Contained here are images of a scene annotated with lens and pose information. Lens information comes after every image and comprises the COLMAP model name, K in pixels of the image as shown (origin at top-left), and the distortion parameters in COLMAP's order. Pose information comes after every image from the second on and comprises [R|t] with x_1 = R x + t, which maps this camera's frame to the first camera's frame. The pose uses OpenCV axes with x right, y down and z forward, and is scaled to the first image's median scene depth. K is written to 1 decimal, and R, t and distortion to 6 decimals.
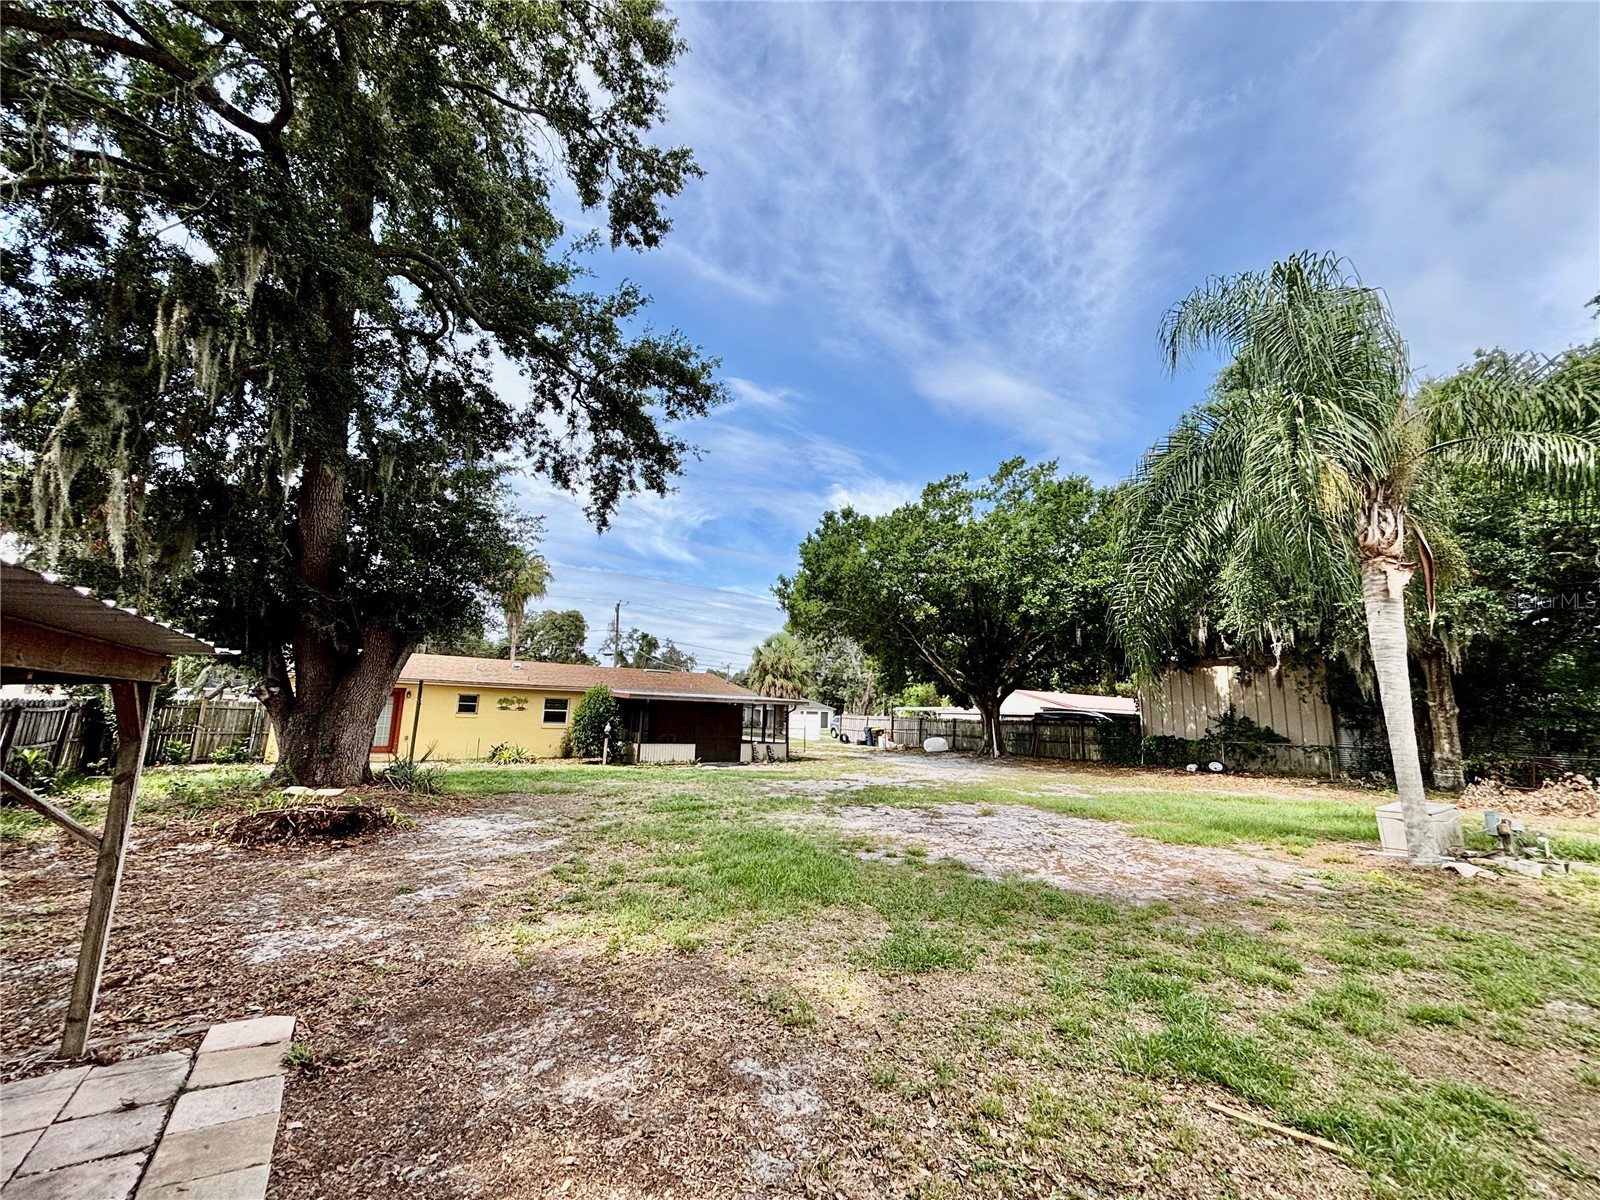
lens RADIAL K [[637.9, 0, 800.0], [0, 637.9, 602.4], [0, 0, 1]] dist [0.010034, -0.004824]
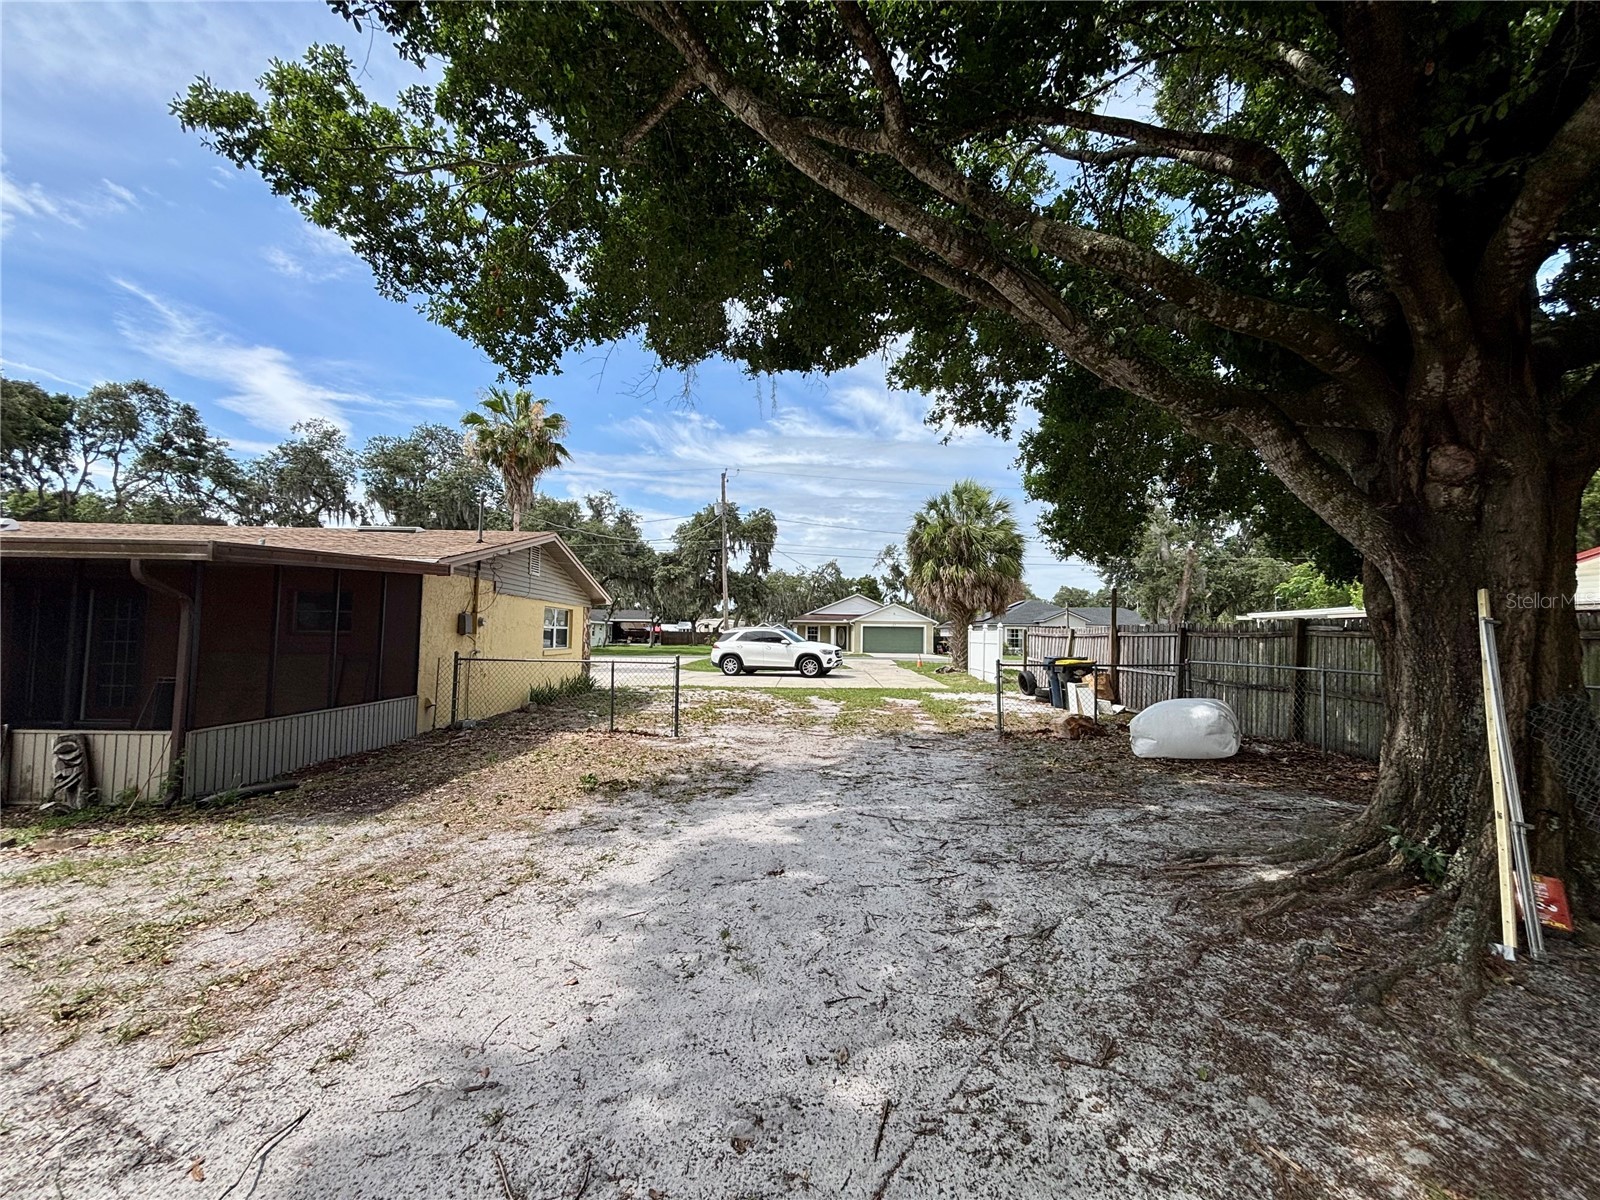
lens RADIAL K [[637.9, 0, 800.0], [0, 637.9, 602.4], [0, 0, 1]] dist [0.010034, -0.004824]
pose [[0.830948, -0.052400, -0.553878, 0.225109], [0.113461, 0.990593, 0.076503, 0.137796], [0.544658, -0.126414, 0.829076, 0.711999]]
